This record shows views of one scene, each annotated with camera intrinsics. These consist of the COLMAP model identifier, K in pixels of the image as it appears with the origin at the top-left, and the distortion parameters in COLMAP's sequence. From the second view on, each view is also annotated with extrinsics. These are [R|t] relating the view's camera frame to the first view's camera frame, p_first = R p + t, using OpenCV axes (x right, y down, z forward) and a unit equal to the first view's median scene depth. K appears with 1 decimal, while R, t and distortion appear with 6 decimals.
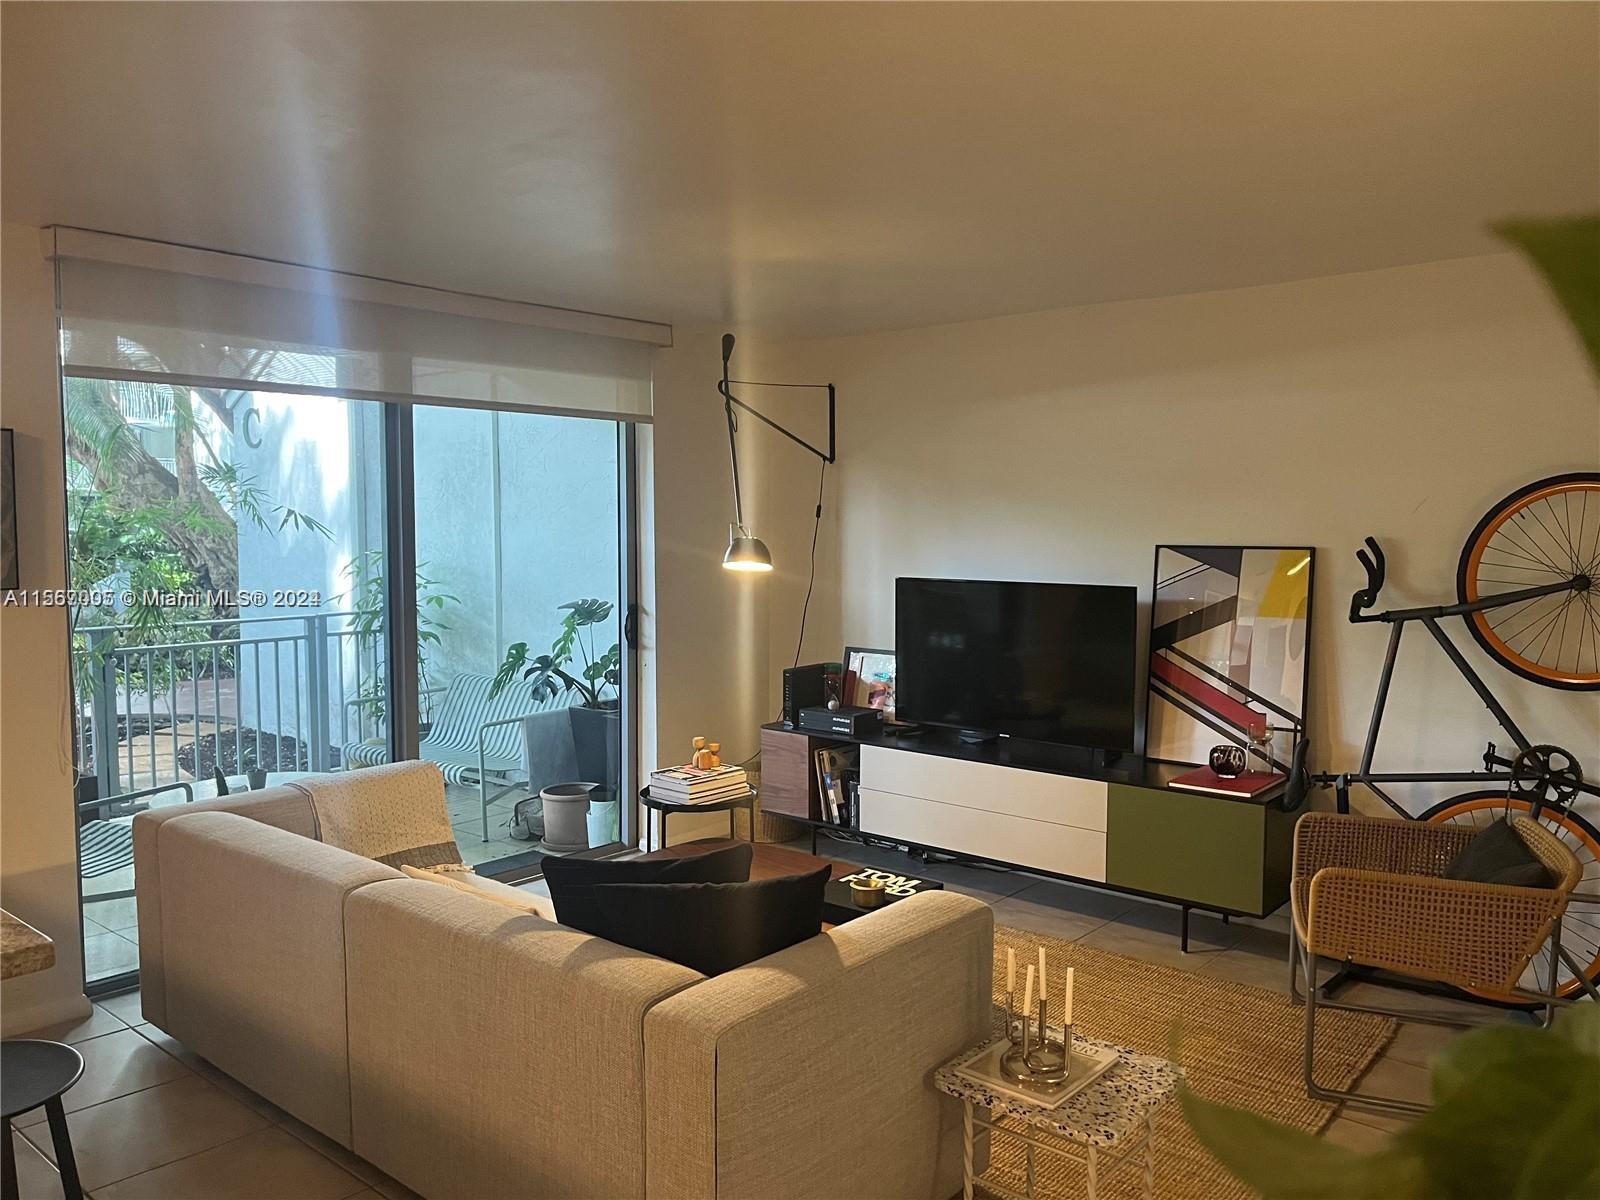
lens RADIAL K [[1218.0, 0, 808.3], [0, 1218.0, 598.7], [0, 0, 1]] dist [0.047982, -0.025479]
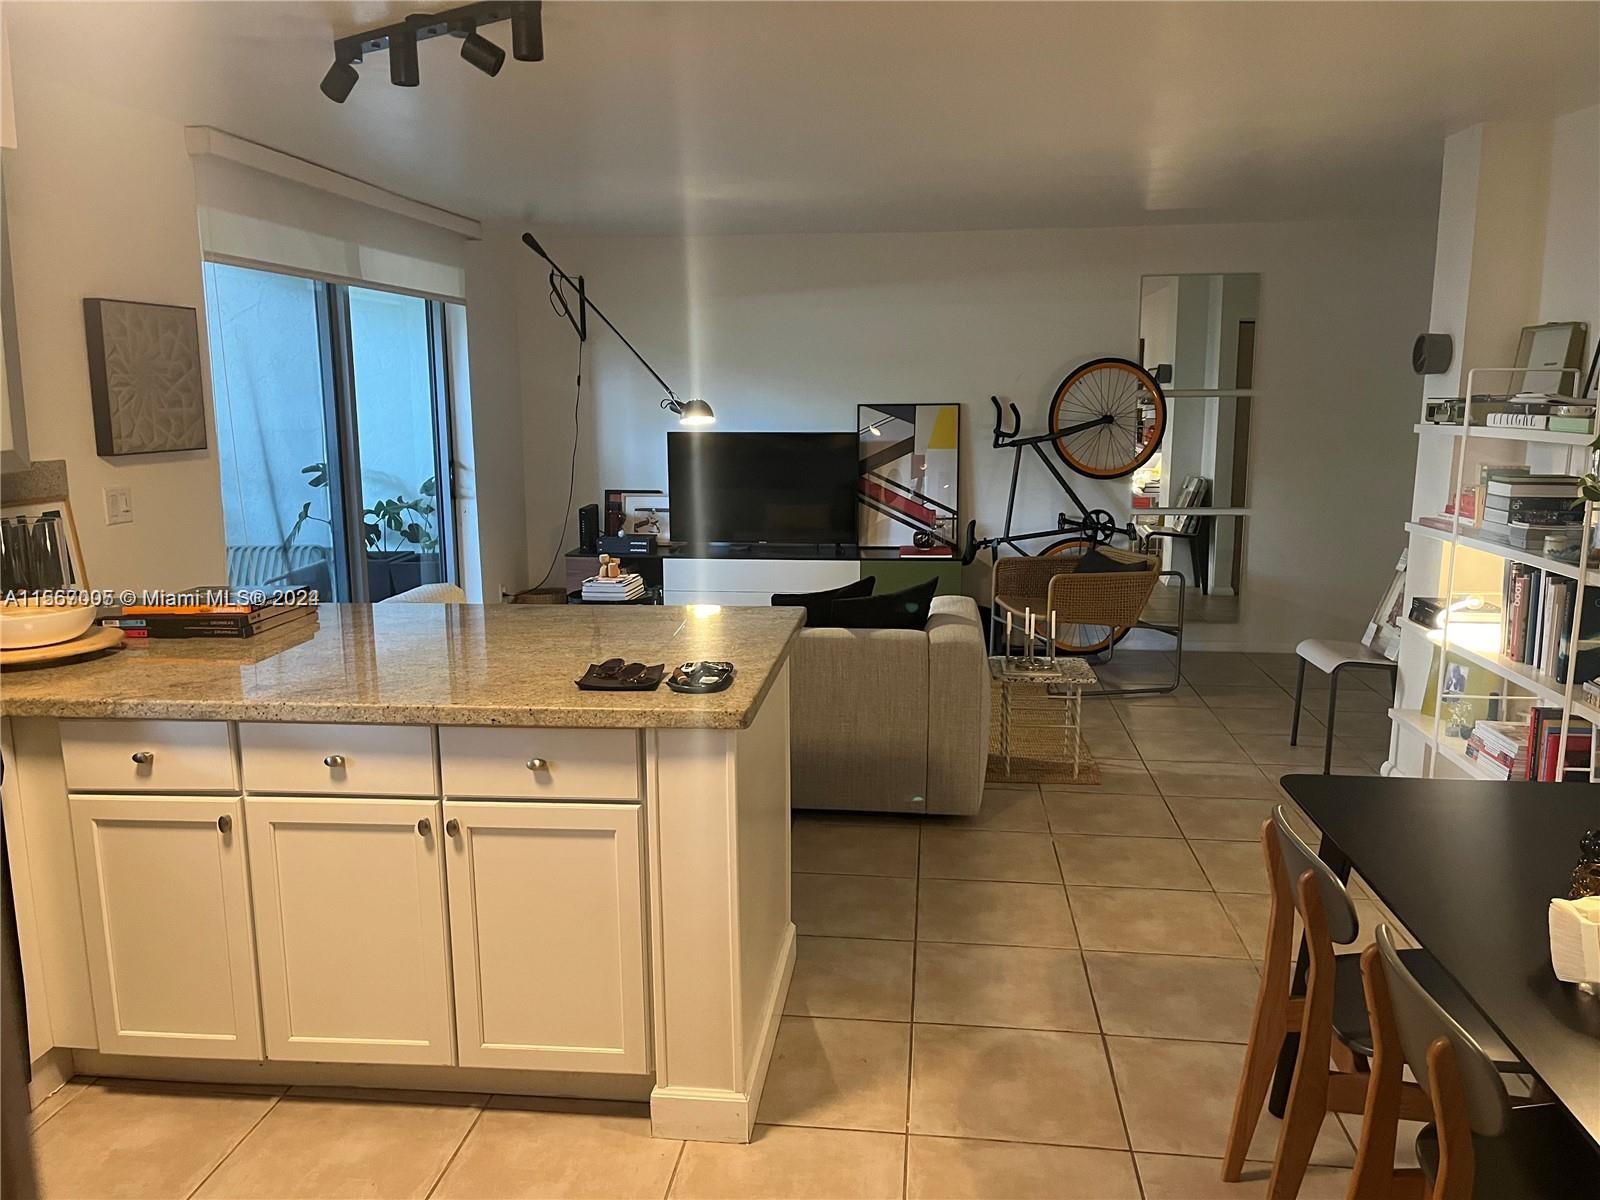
lens RADIAL K [[1218.0, 0, 799.6], [0, 1218.0, 605.9], [0, 0, 1]] dist [0.047982, -0.025479]
pose [[0.827933, -0.102082, 0.551459, -0.717960], [0.043046, 0.991961, 0.118998, 0.023491], [-0.559173, -0.074784, 0.825671, -0.238370]]
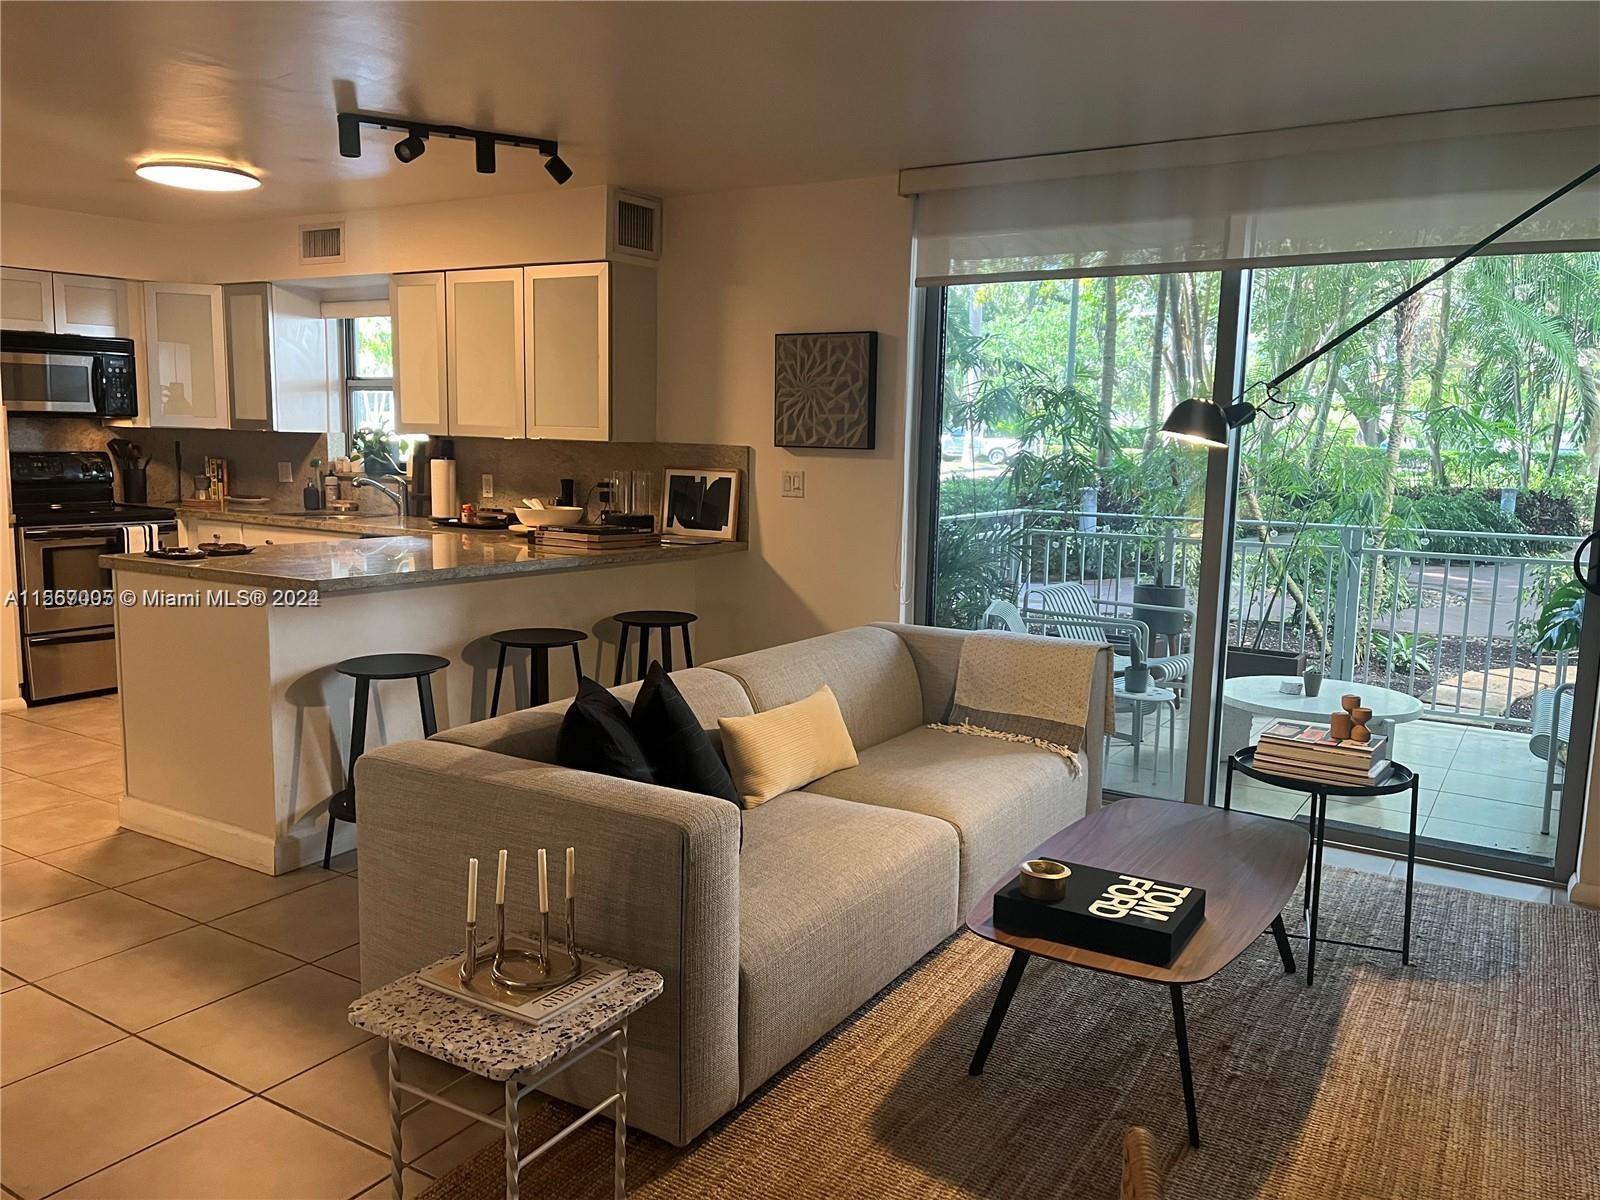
lens RADIAL K [[1218.0, 0, 811.0], [0, 1218.0, 598.4], [0, 0, 1]] dist [0.047982, -0.025479]
pose [[0.148848, 0.133211, -0.979846, 0.633601], [-0.089685, 0.988620, 0.120780, 0.000217], [0.984785, 0.069900, 0.159101, 0.650890]]
